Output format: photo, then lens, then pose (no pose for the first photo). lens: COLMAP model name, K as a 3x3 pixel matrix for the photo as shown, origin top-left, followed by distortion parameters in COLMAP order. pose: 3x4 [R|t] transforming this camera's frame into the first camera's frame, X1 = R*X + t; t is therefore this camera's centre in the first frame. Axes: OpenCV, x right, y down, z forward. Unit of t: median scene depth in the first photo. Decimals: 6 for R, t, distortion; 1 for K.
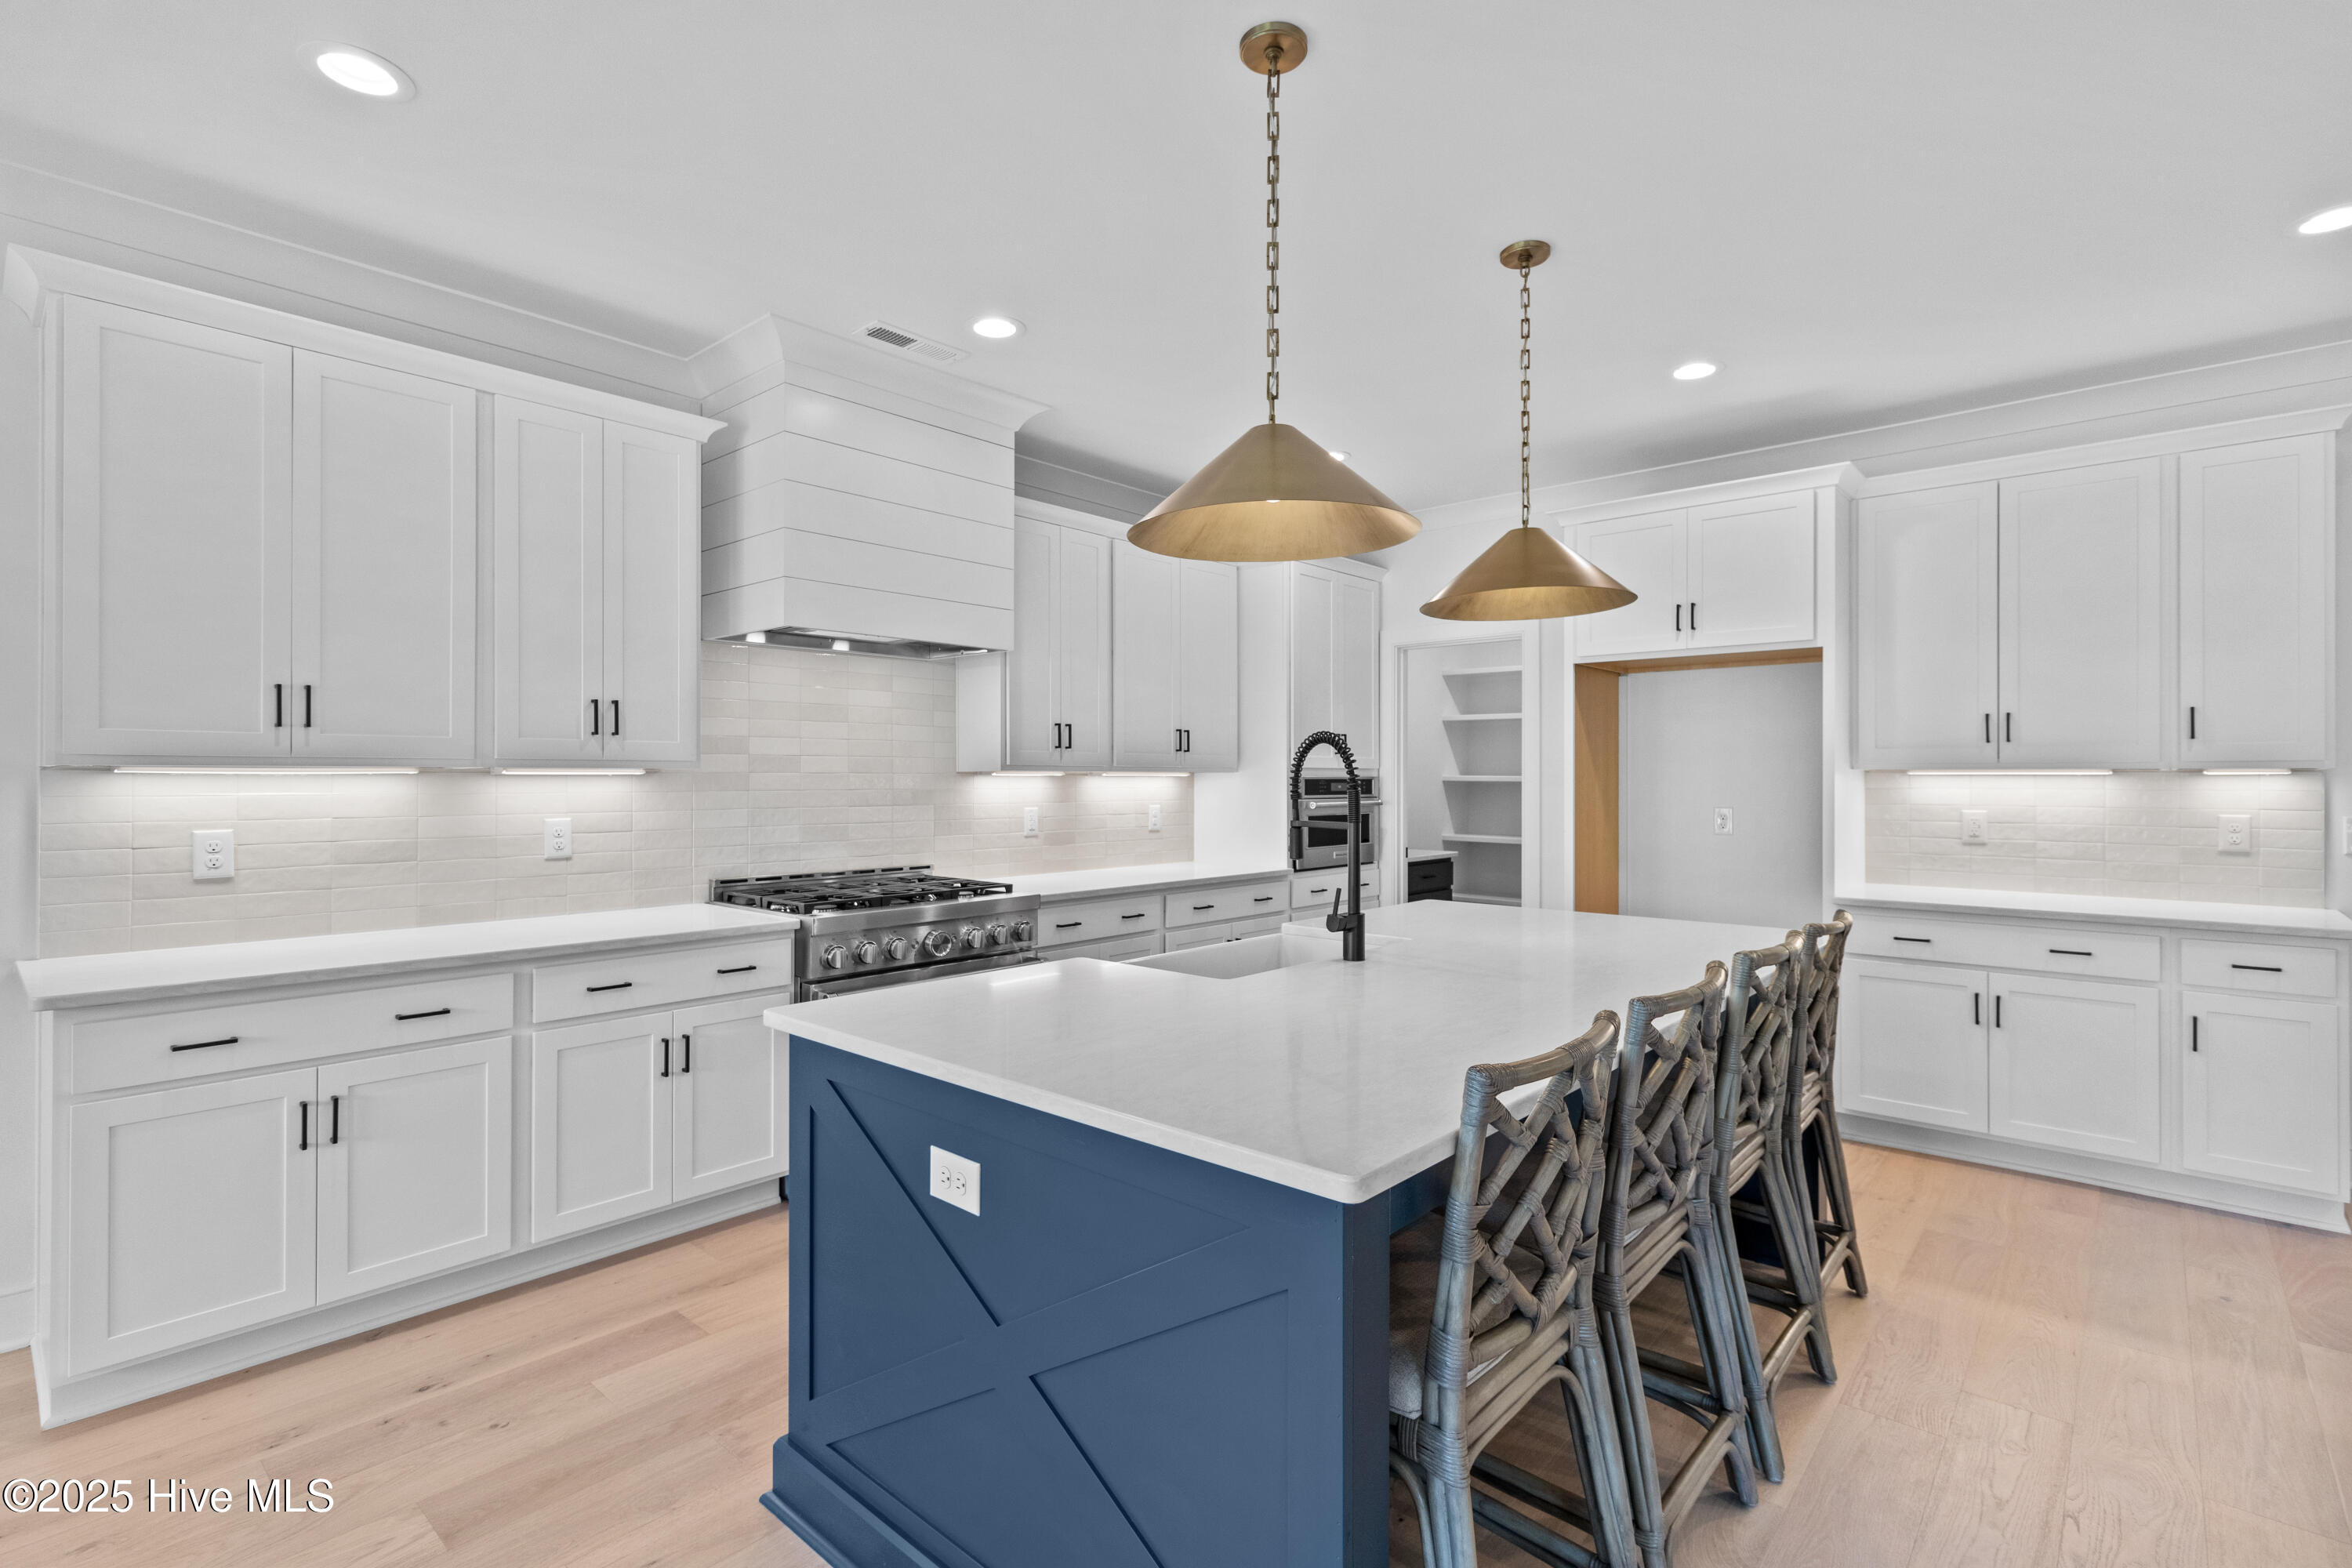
lens RADIAL K [[1097.7, 0, 1187.8], [0, 1097.7, 775.3], [0, 0, 1]] dist [-0.004567, -0.000807]
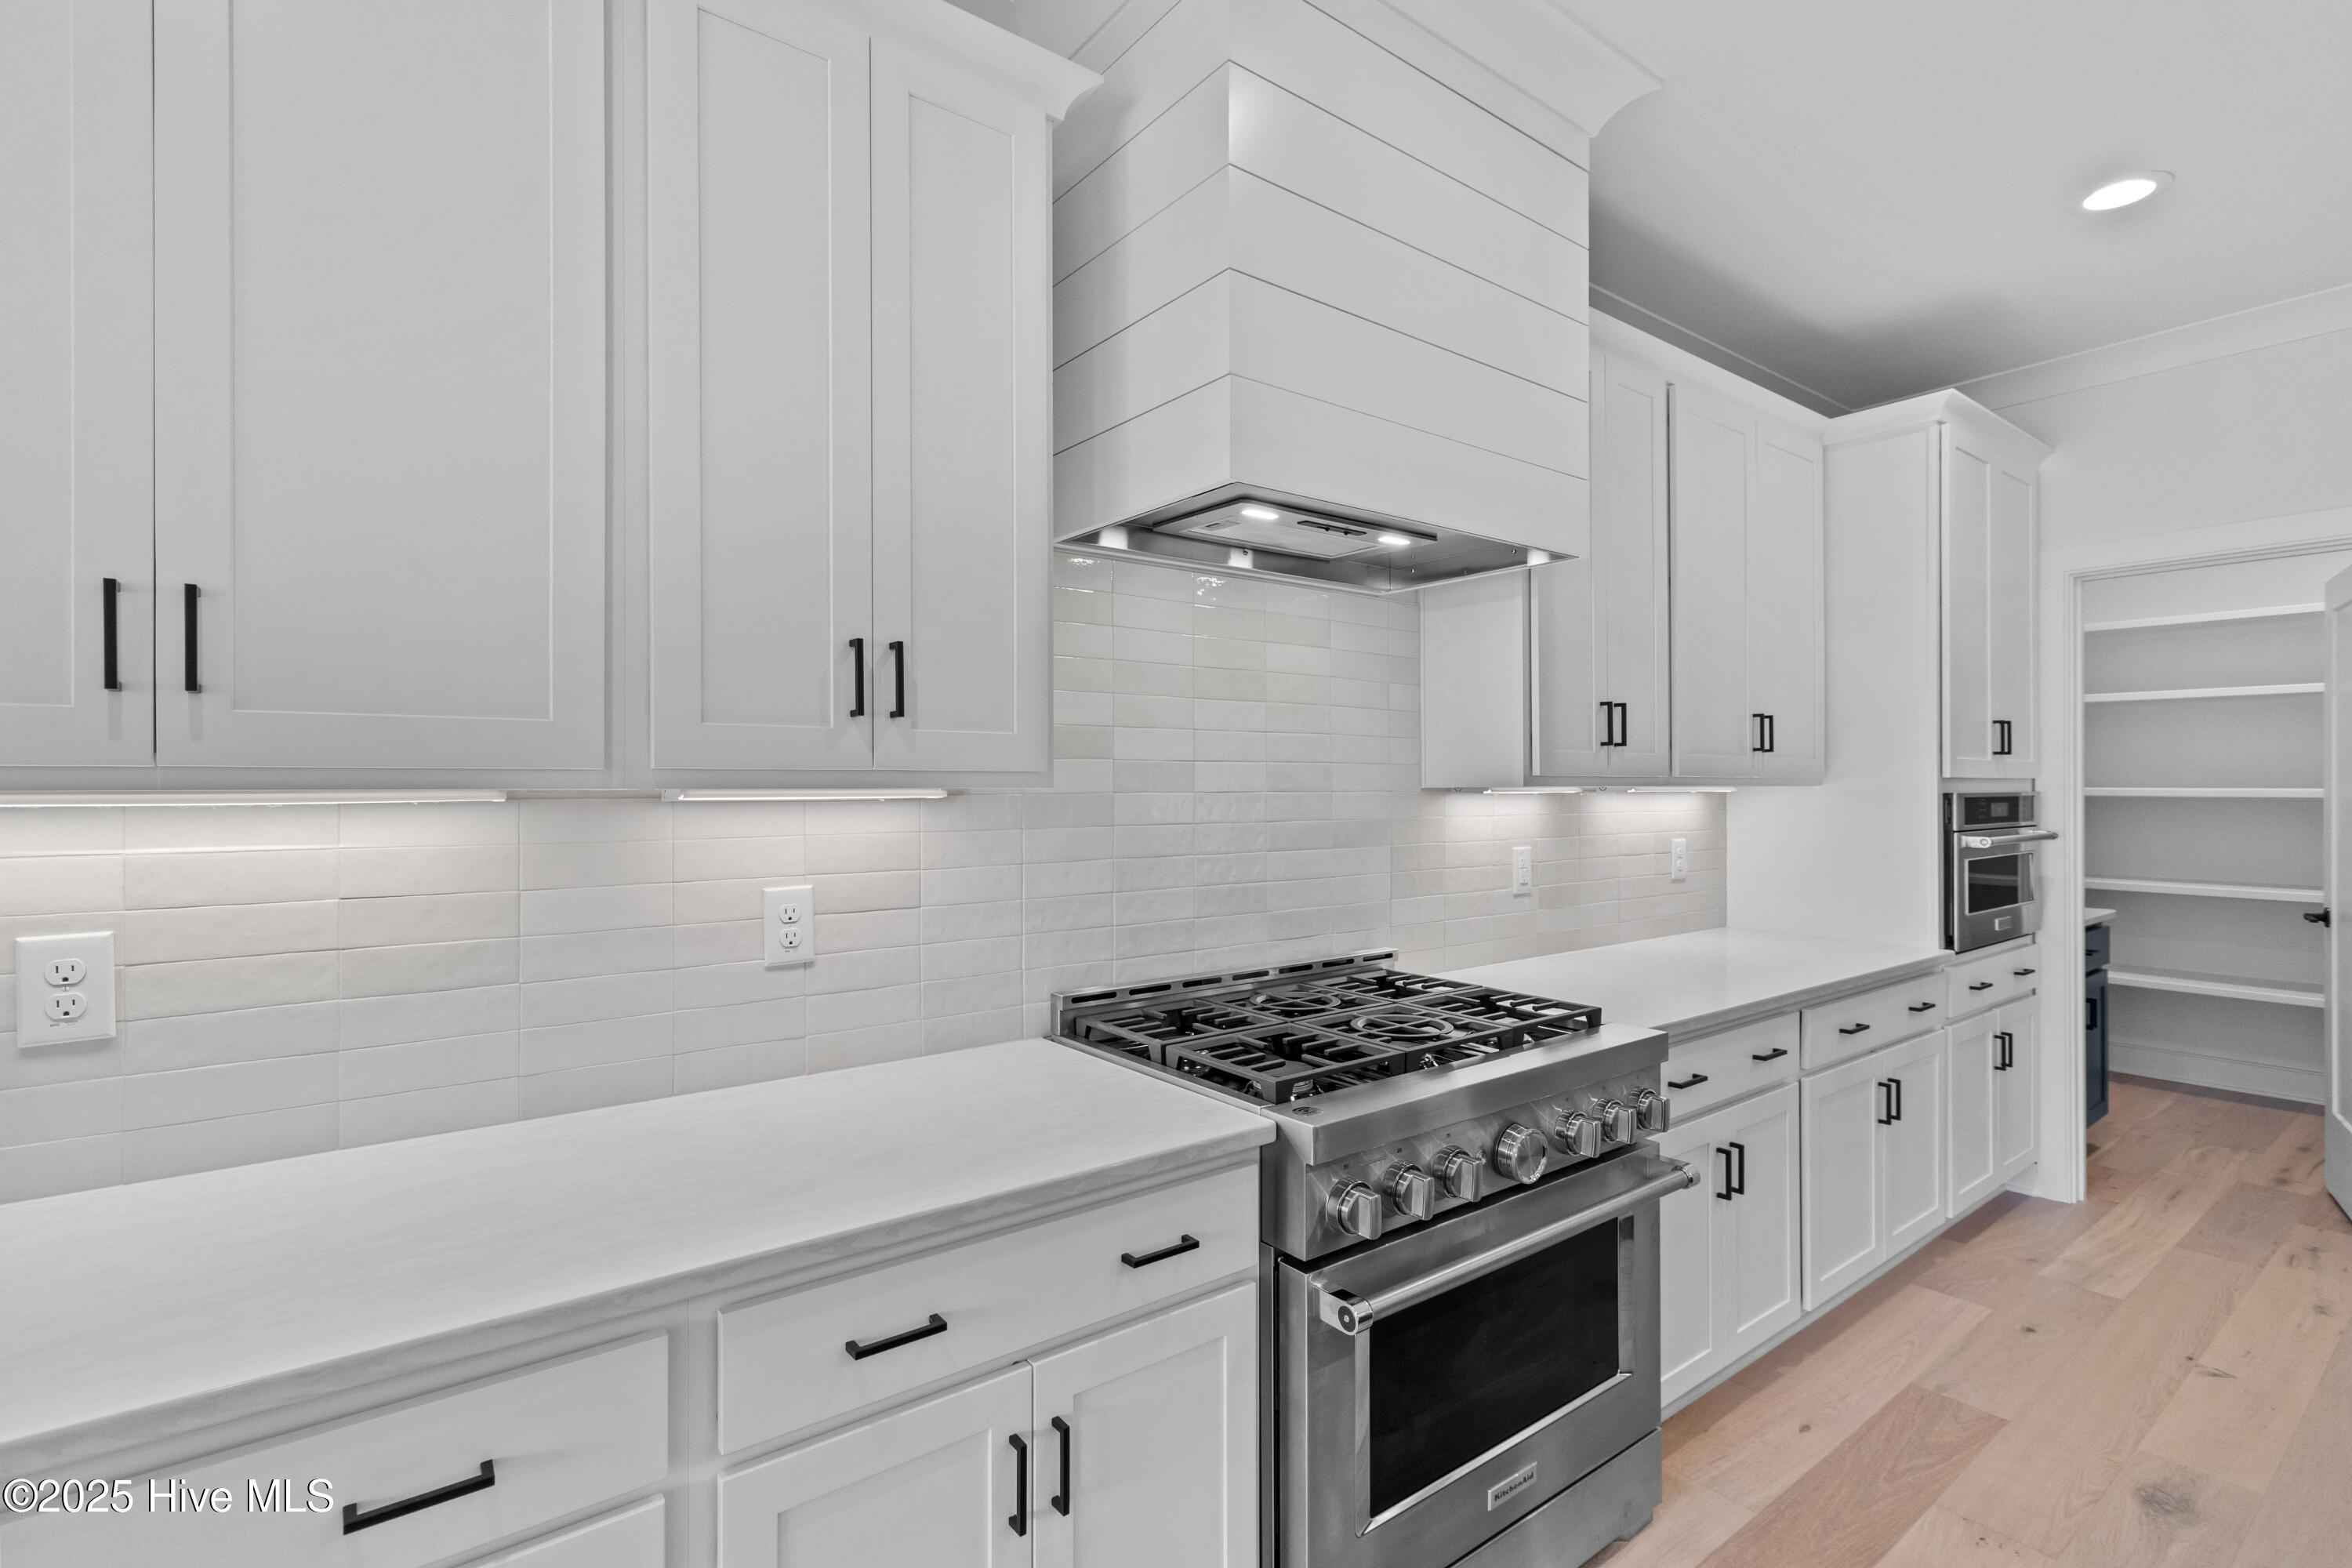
lens RADIAL K [[1097.7, 0, 1171.4], [0, 1097.7, 783.3], [0, 0, 1]] dist [-0.004567, -0.000807]
pose [[0.979238, -0.003386, -0.202686, -0.295517], [0.003370, 0.999994, -0.000426, -0.007639], [0.202686, -0.000266, 0.979244, 0.534512]]
